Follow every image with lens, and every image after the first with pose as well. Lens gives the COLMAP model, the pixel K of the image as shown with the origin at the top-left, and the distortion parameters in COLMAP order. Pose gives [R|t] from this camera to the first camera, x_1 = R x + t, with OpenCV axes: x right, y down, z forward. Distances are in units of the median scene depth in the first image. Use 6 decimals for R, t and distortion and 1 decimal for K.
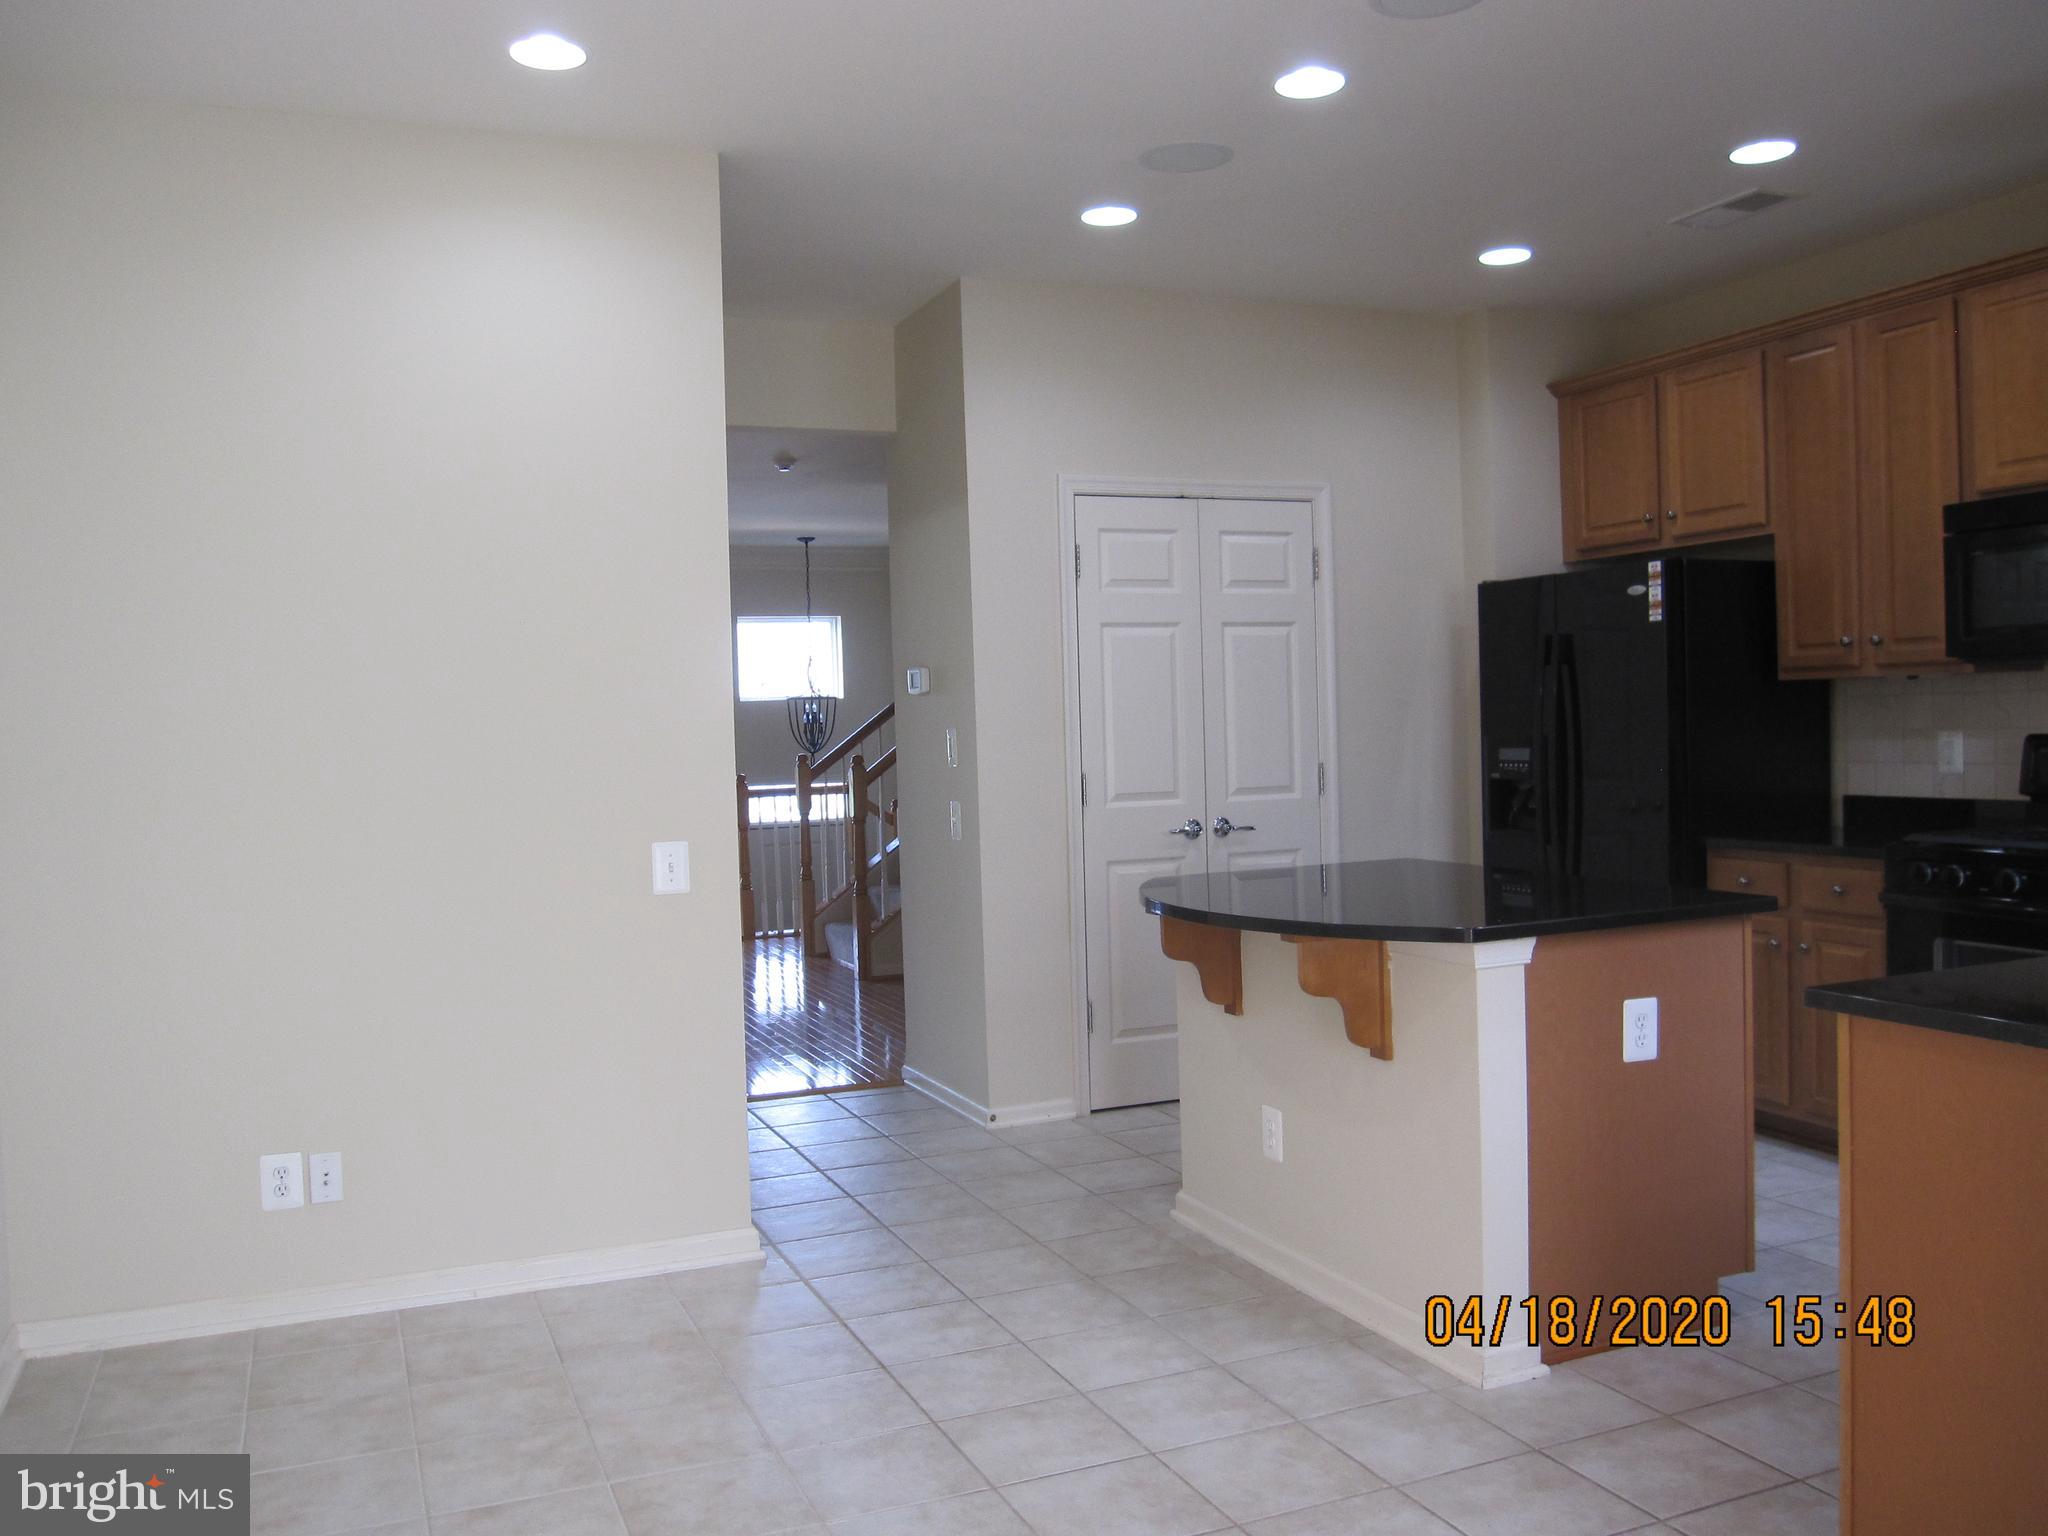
lens RADIAL K [[1675.7, 0, 1020.0], [0, 1675.7, 768.5], [0, 0, 1]] dist [-0.067109, 0.035907]
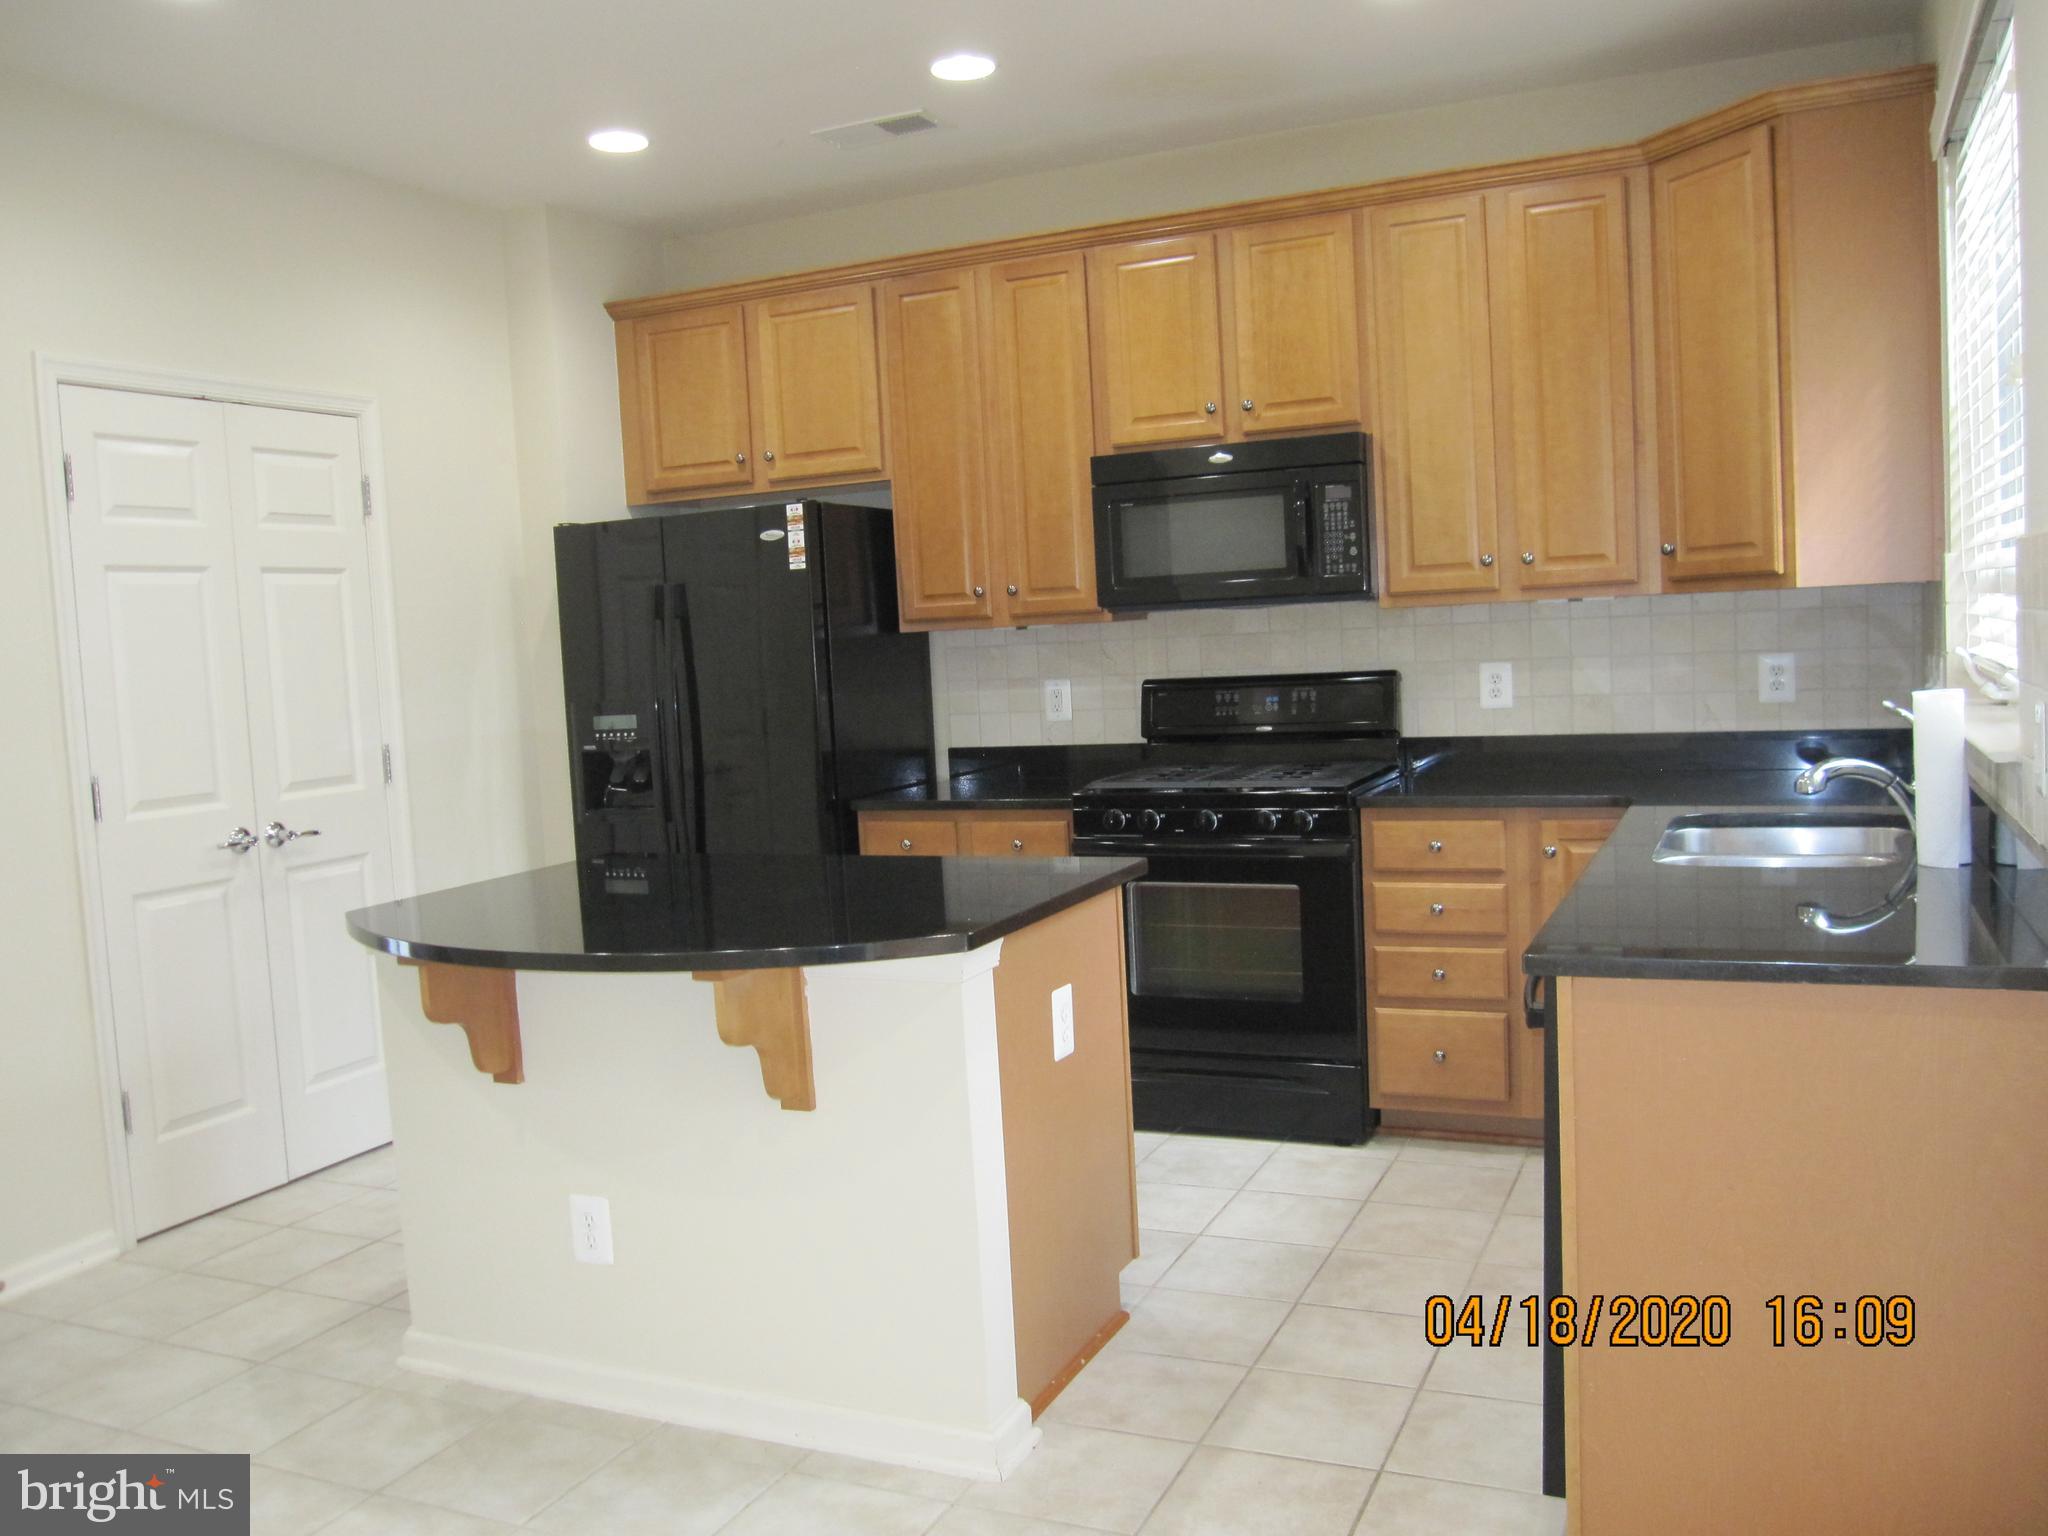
lens RADIAL K [[1675.7, 0, 1025.9], [0, 1675.7, 772.3], [0, 0, 1]] dist [-0.067109, 0.035907]
pose [[0.734188, -0.064132, 0.675911, -0.156518], [0.048895, 0.997938, 0.041577, -0.009149], [-0.677184, 0.002523, 0.735810, 0.234946]]
